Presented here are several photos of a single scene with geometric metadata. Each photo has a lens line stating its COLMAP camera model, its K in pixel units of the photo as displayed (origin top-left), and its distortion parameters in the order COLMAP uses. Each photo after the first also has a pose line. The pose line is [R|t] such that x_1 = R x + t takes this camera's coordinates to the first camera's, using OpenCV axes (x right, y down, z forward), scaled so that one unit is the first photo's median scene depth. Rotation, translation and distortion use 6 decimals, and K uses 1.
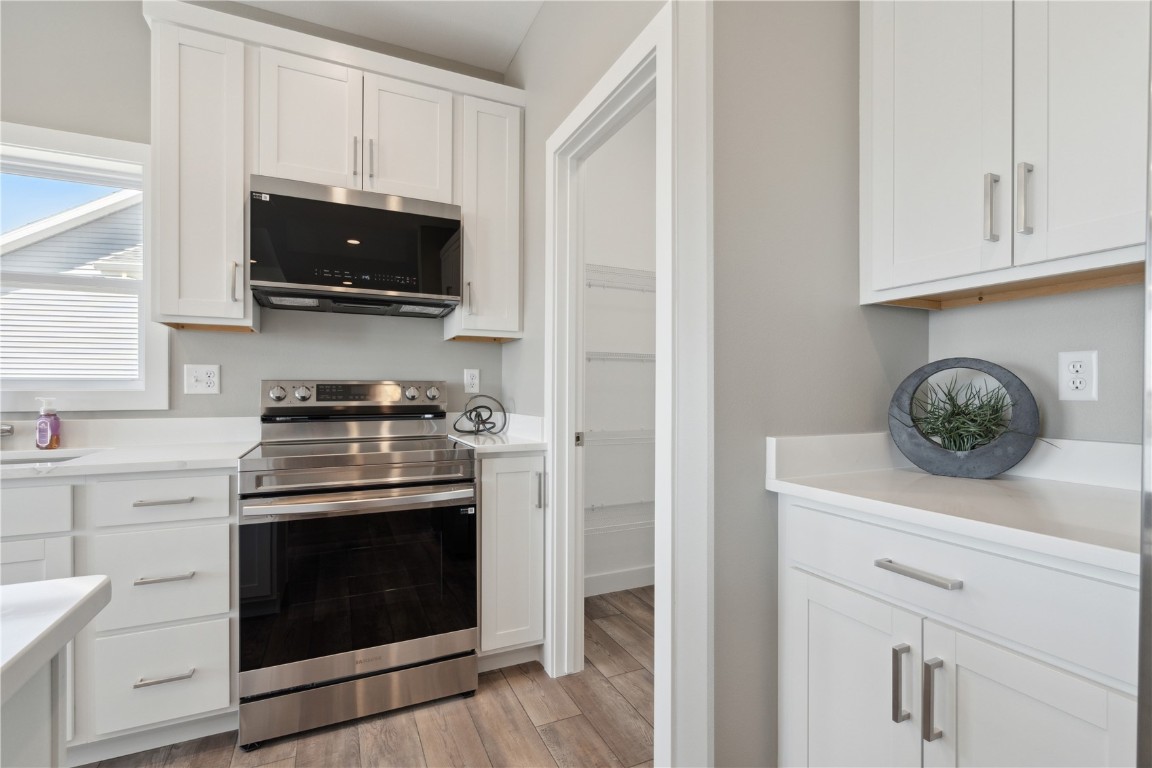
lens RADIAL K [[526.9, 0, 574.4], [0, 526.9, 385.1], [0, 0, 1]] dist [-0.004910, -0.000374]
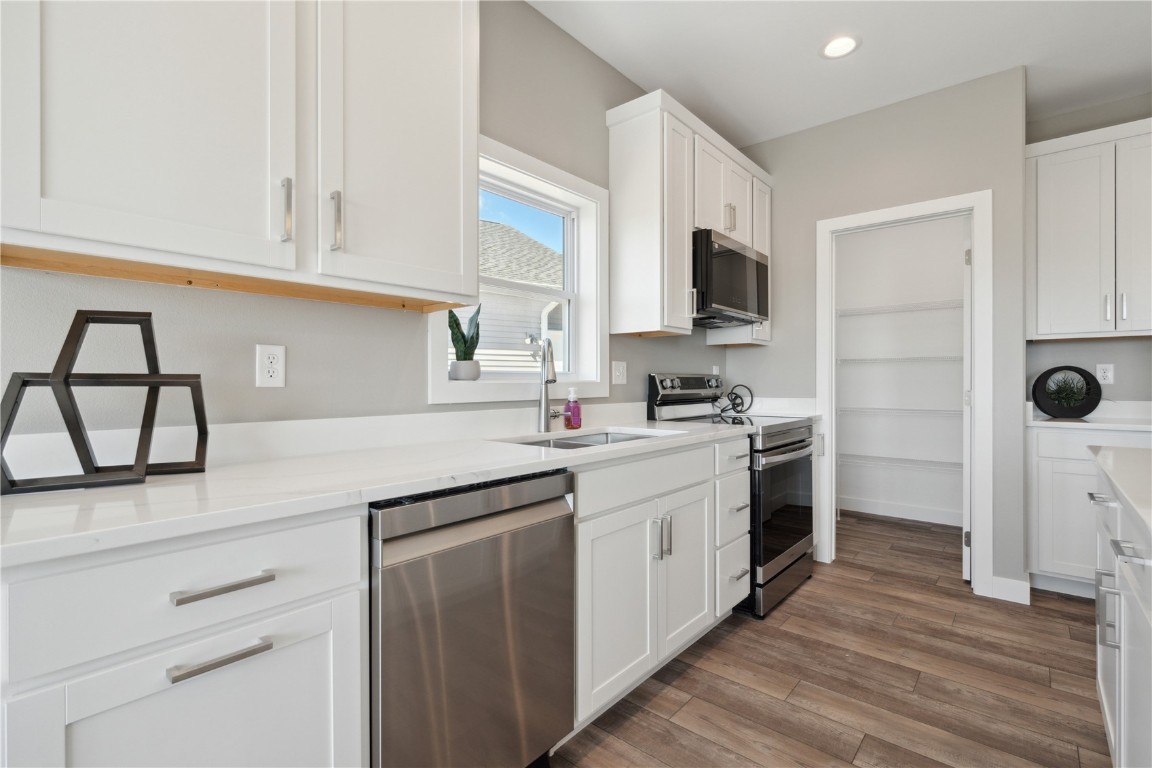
lens RADIAL K [[526.9, 0, 578.8], [0, 526.9, 383.3], [0, 0, 1]] dist [-0.004910, -0.000374]
pose [[0.908097, -0.001901, 0.418755, -1.539364], [-0.001420, 0.999970, 0.007617, 0.005888], [-0.418757, -0.007512, 0.908067, -0.128684]]
